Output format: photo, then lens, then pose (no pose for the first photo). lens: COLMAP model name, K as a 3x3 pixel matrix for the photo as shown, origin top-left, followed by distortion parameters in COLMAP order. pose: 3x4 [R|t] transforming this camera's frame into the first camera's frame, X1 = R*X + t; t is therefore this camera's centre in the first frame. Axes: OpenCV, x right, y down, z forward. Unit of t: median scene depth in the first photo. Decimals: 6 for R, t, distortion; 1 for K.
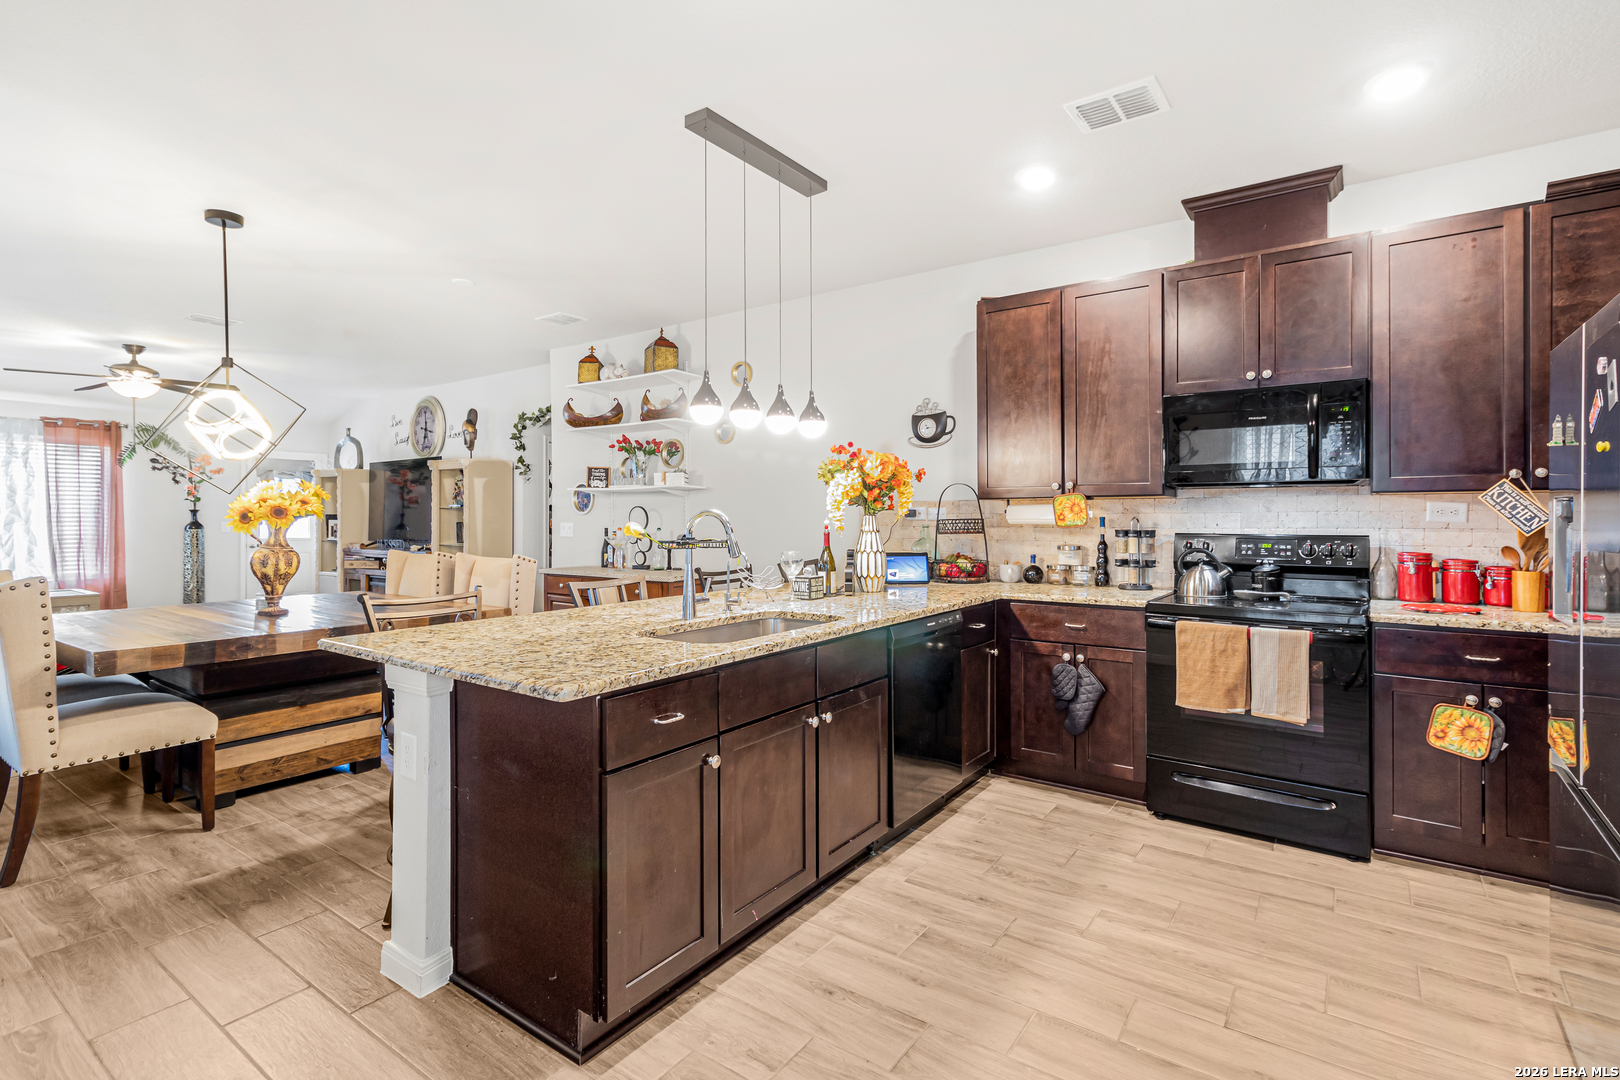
lens RADIAL K [[759.7, 0, 825.7], [0, 759.7, 519.4], [0, 0, 1]] dist [0.004566, -0.000326]
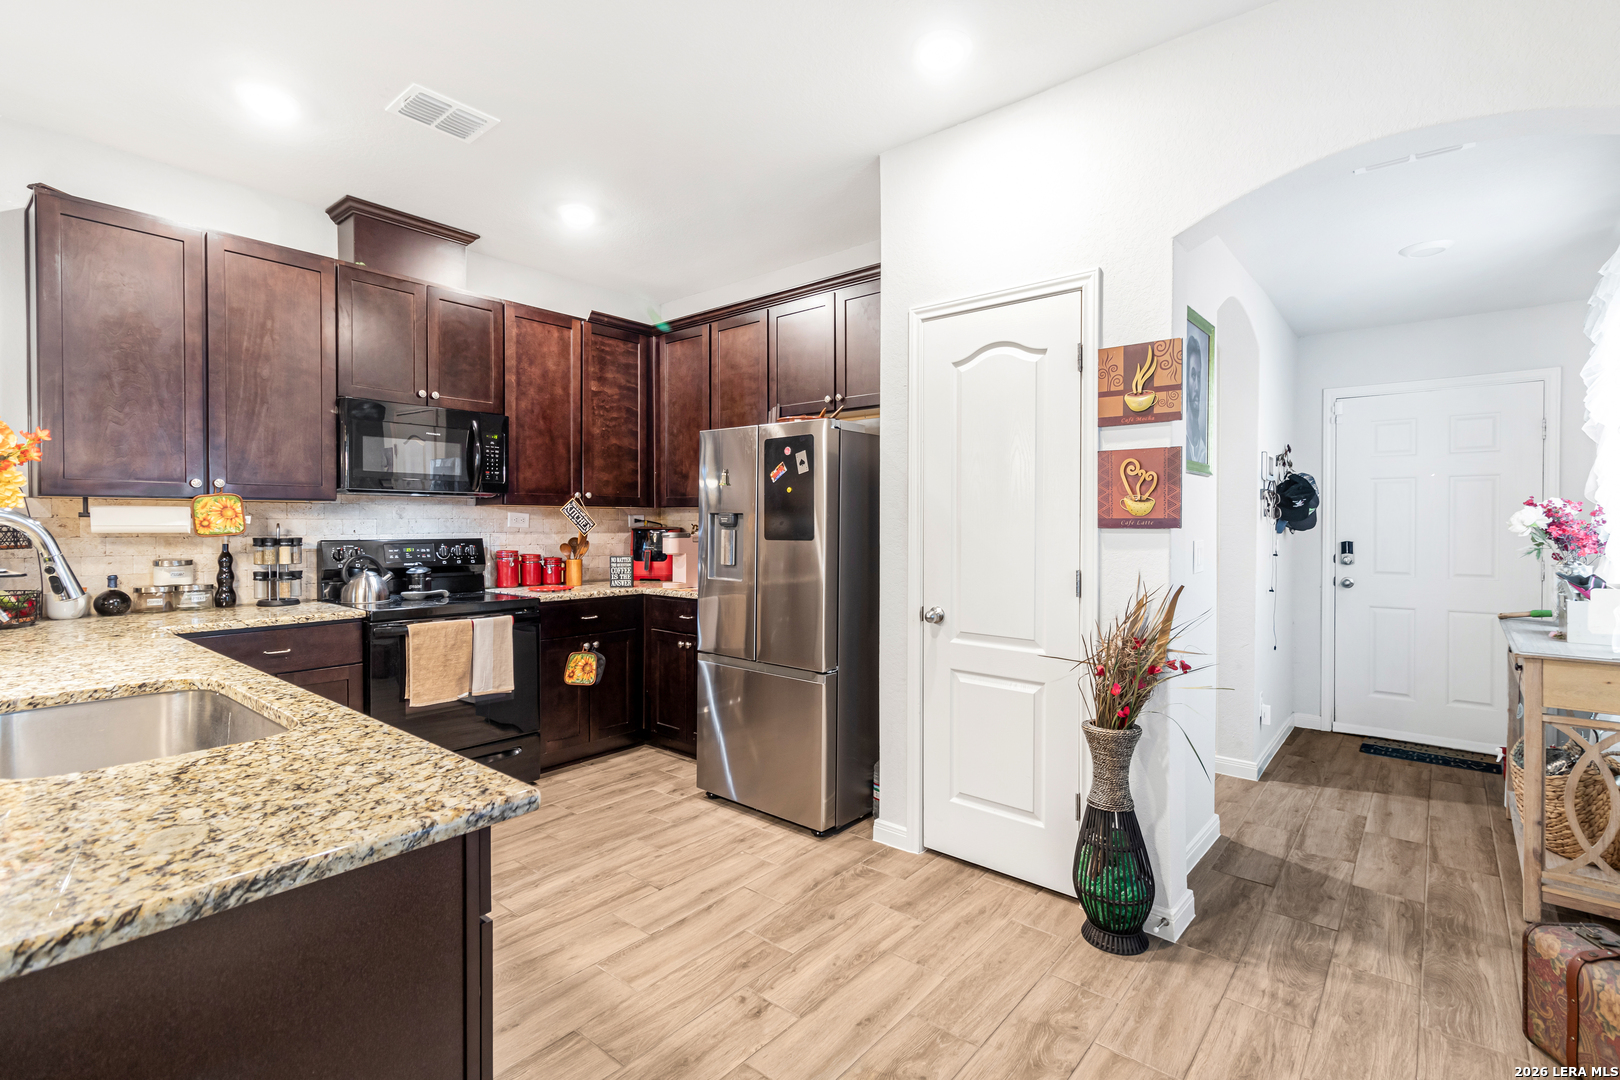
lens RADIAL K [[759.7, 0, 810.6], [0, 759.7, 534.8], [0, 0, 1]] dist [0.004566, -0.000326]
pose [[0.076734, -0.013140, 0.996965, -0.509056], [0.001761, 0.999913, 0.013044, -0.000147], [-0.997050, 0.000755, 0.076750, 0.377861]]
